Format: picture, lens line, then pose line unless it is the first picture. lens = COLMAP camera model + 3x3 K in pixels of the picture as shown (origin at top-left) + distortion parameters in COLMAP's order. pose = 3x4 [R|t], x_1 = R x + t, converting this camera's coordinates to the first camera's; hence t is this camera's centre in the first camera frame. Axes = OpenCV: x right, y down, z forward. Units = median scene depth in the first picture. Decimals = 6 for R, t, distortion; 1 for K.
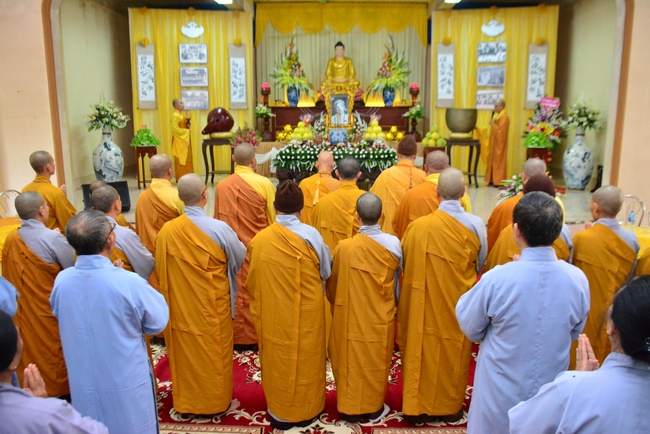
lens RADIAL K [[519.1, 0, 325.9], [0, 519.1, 213.0], [0, 0, 1]] dist [-0.134888, 0.101800]
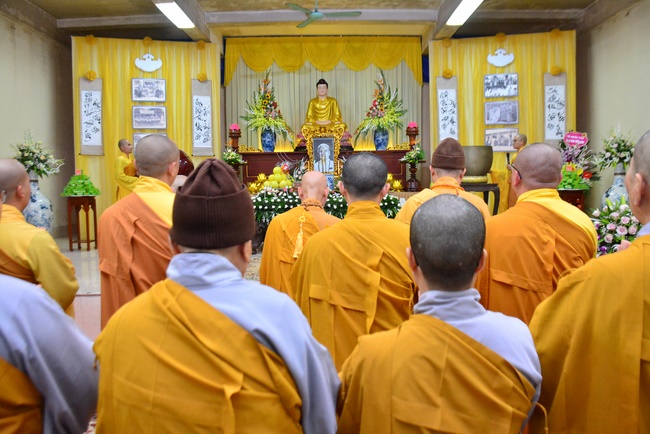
lens RADIAL K [[519.1, 0, 326.5], [0, 519.1, 215.4], [0, 0, 1]] dist [-0.134888, 0.101800]
pose [[0.999192, -0.014444, 0.037503, -0.001931], [0.019184, 0.991421, -0.129288, 0.006074], [-0.035314, 0.129903, 0.990898, 0.186802]]
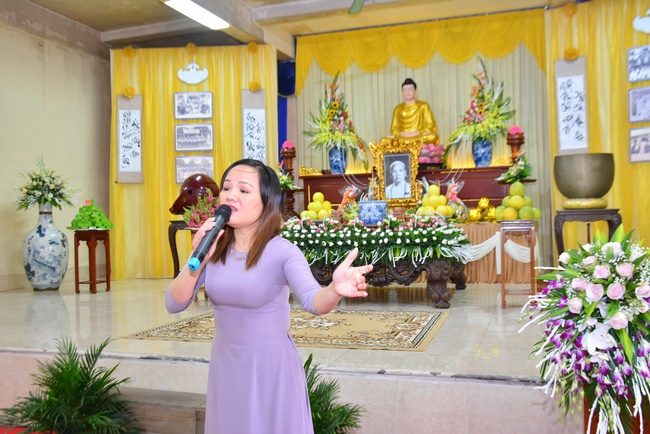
lens RADIAL K [[620.2, 0, 326.9], [0, 620.2, 212.3], [0, 0, 1]] dist [0.007979, 0.000000]
pose [[0.955395, -0.024103, -0.294347, 0.175225], [-0.034125, 0.980979, -0.191090, -0.004804], [0.293354, 0.192611, 0.936400, 0.266991]]
